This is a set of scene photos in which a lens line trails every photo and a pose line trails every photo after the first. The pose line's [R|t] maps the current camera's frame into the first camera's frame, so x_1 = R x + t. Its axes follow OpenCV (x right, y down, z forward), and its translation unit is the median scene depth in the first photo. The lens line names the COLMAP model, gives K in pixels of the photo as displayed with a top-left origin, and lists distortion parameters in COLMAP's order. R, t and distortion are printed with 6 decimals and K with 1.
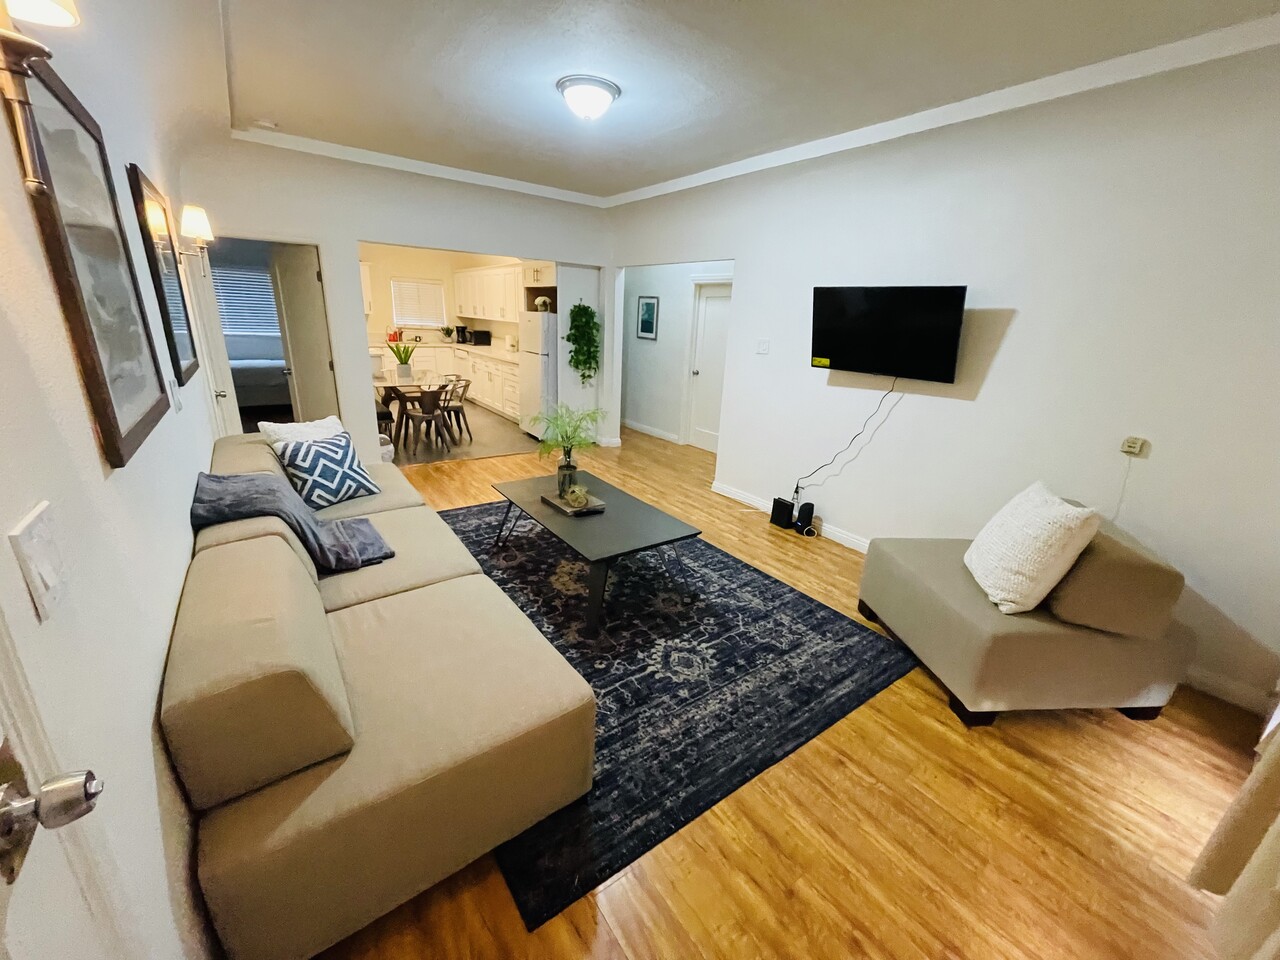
lens RADIAL K [[521.8, 0, 647.7], [0, 521.8, 471.4], [0, 0, 1]] dist [-0.004136, -0.000338]
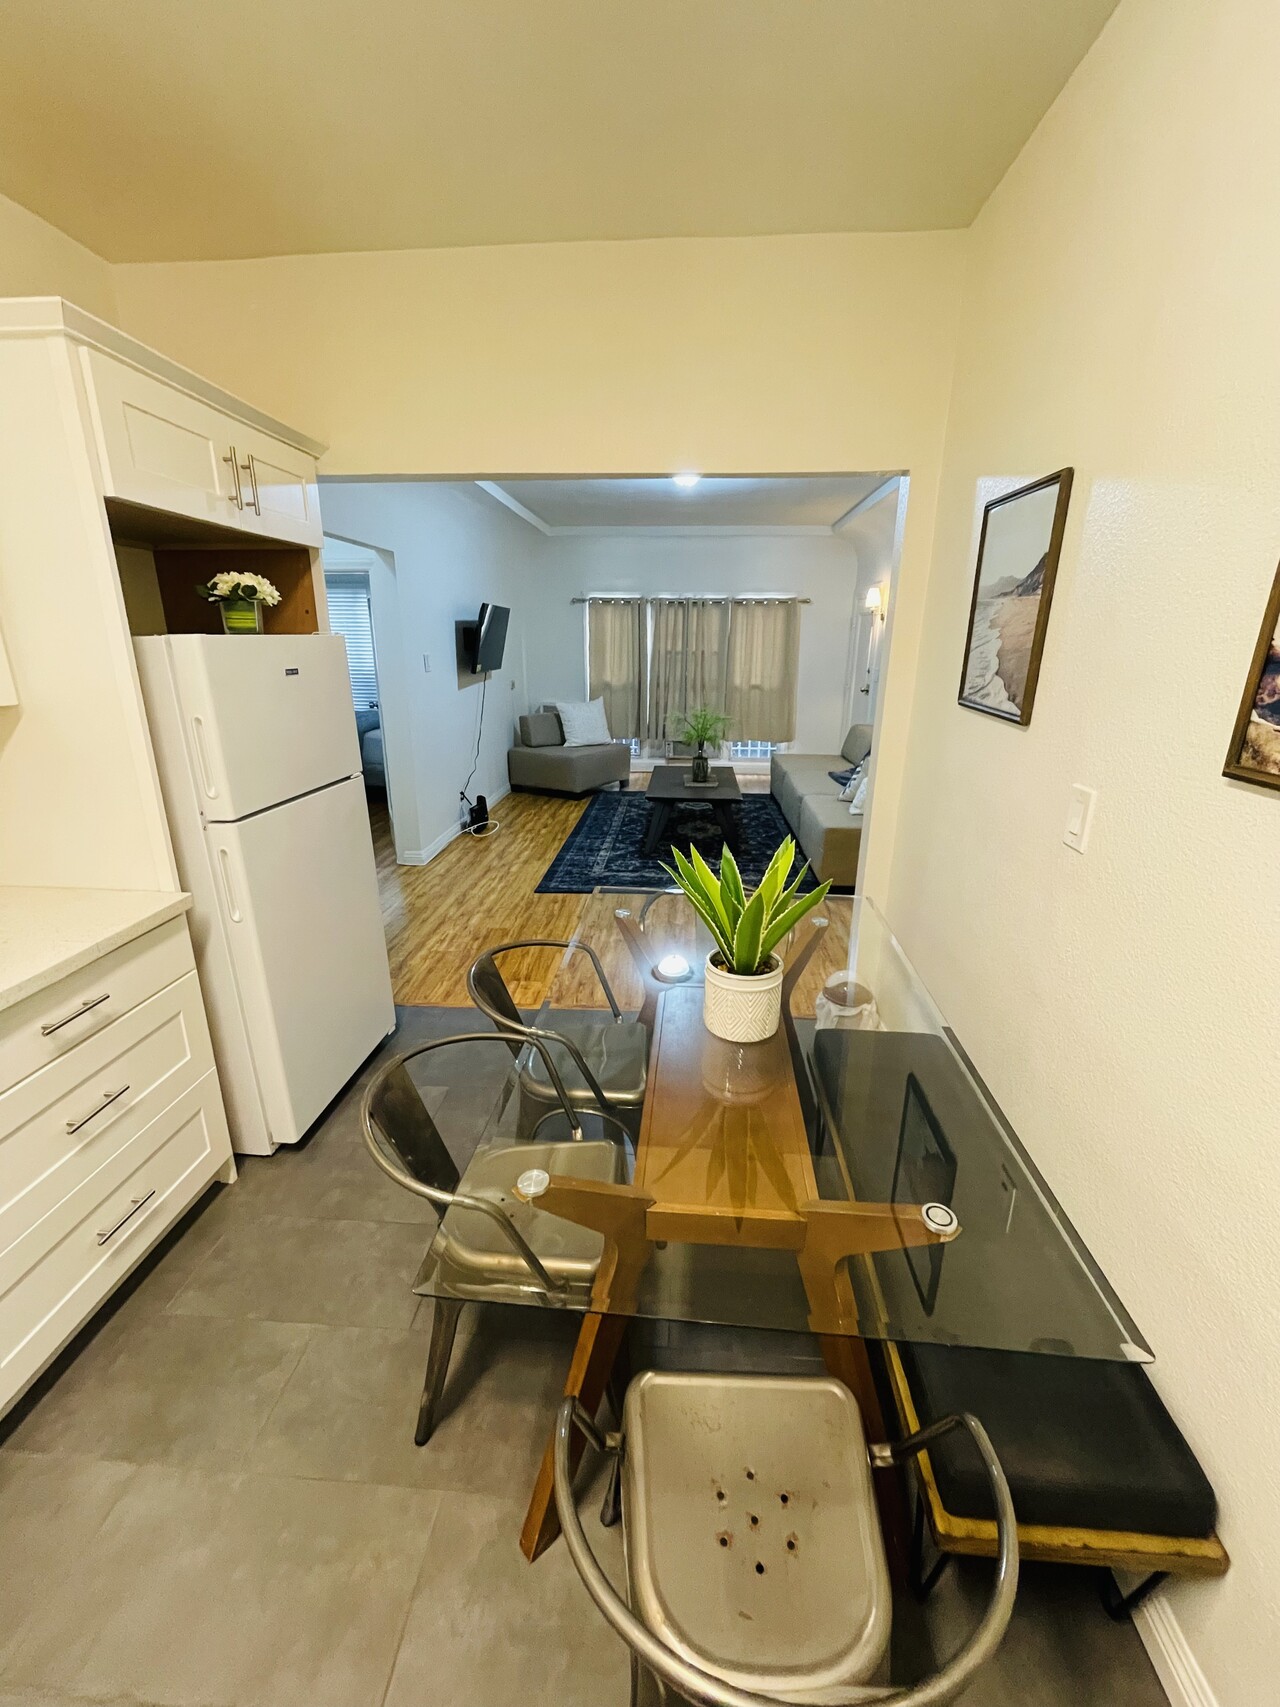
lens RADIAL K [[695.9, 0, 647.1], [0, 695.9, 850.6], [0, 0, 1]] dist [-0.004136, -0.000338]
pose [[-0.762682, -0.231588, 0.603890, -0.944562], [0.154026, 0.841798, 0.517351, -0.591335], [-0.628166, 0.487589, -0.606353, 1.857513]]
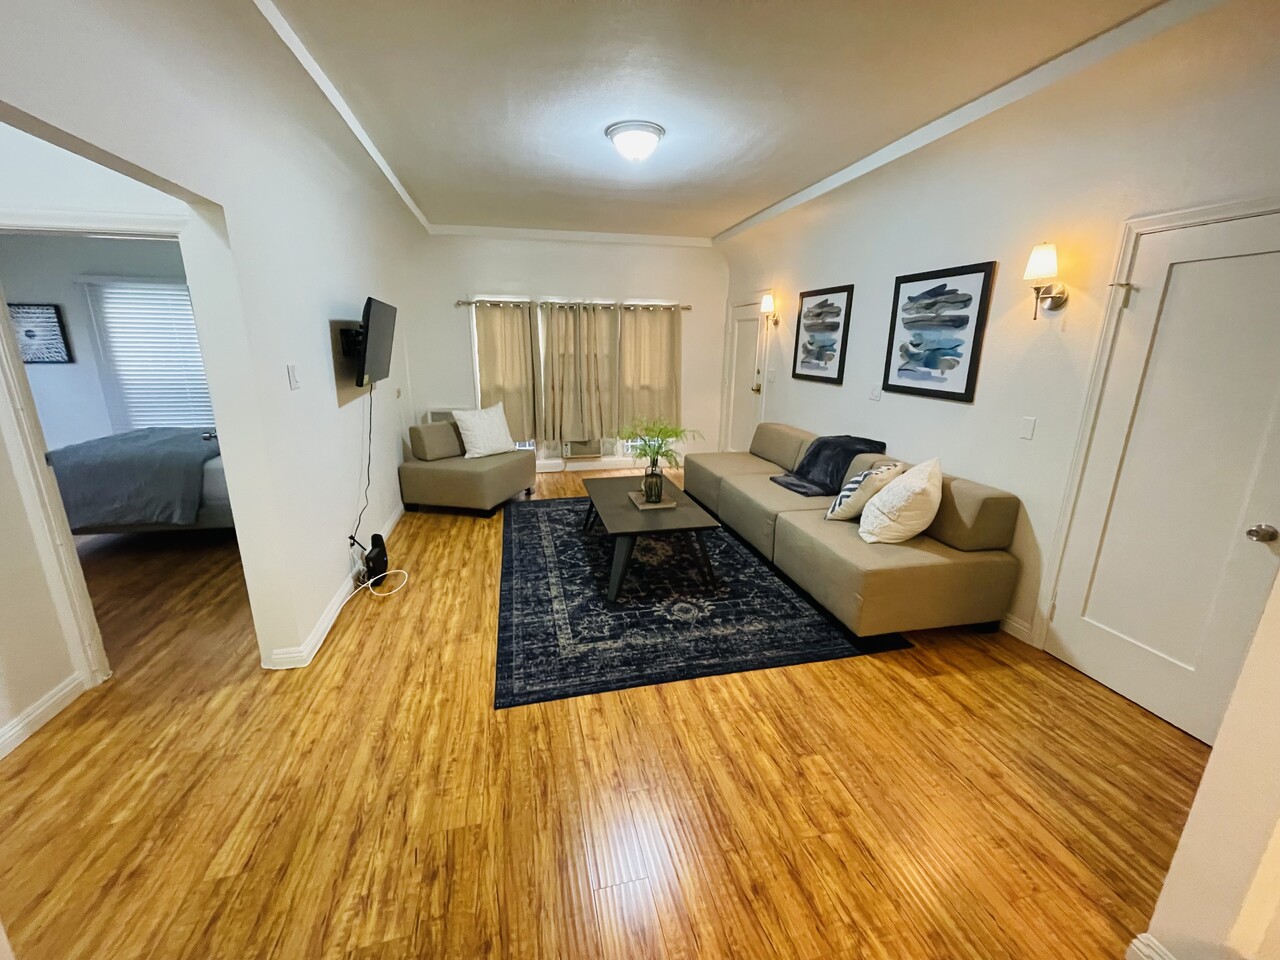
lens RADIAL K [[521.8, 0, 642.1], [0, 521.8, 473.4], [0, 0, 1]] dist [-0.004136, -0.000338]
pose [[-0.918480, -0.140118, 0.369812, -0.455912], [0.074123, 0.857559, 0.509016, -0.482922], [-0.388458, 0.494933, -0.777265, 1.571984]]
